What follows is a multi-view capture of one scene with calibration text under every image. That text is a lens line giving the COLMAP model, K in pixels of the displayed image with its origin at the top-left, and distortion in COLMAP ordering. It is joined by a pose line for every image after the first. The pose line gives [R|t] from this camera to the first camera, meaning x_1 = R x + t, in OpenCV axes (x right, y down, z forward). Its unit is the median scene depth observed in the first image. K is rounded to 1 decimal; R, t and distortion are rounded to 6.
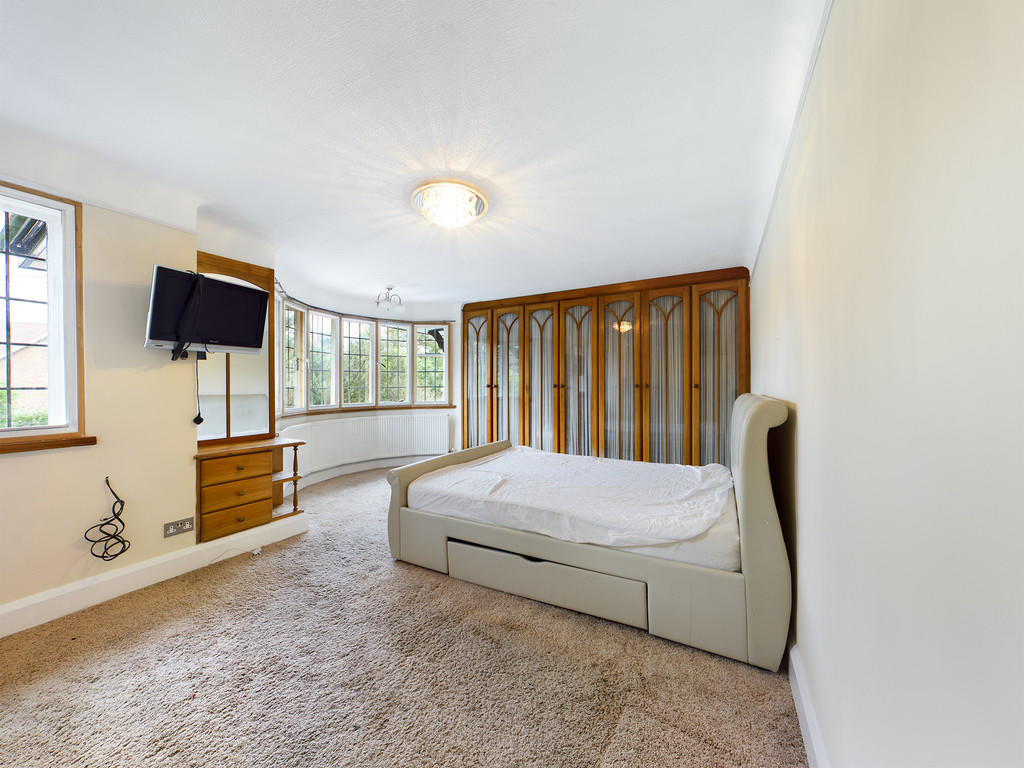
lens RADIAL K [[369.4, 0, 514.3], [0, 369.4, 384.0], [0, 0, 1]] dist [-0.001833, -0.000082]
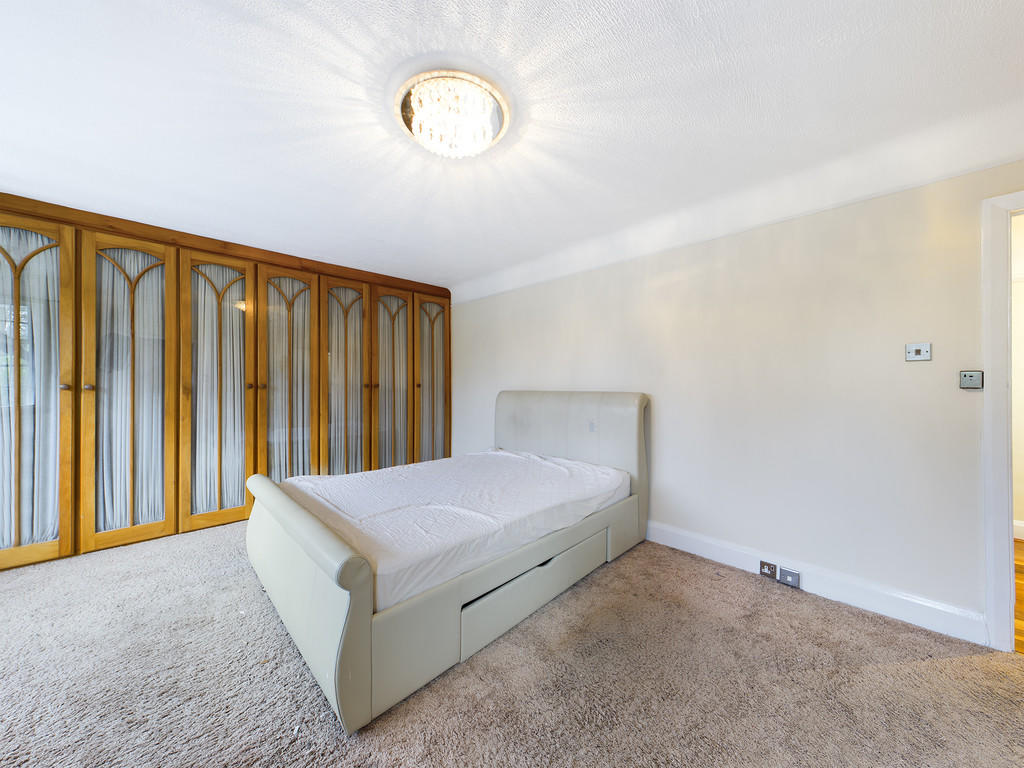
lens RADIAL K [[369.4, 0, 512.3], [0, 369.4, 383.3], [0, 0, 1]] dist [-0.001833, -0.000082]
pose [[0.282261, 0.003662, 0.959331, -0.446273], [-0.000870, 0.999993, -0.003561, 0.001762], [-0.959337, 0.000171, 0.282262, 0.394320]]
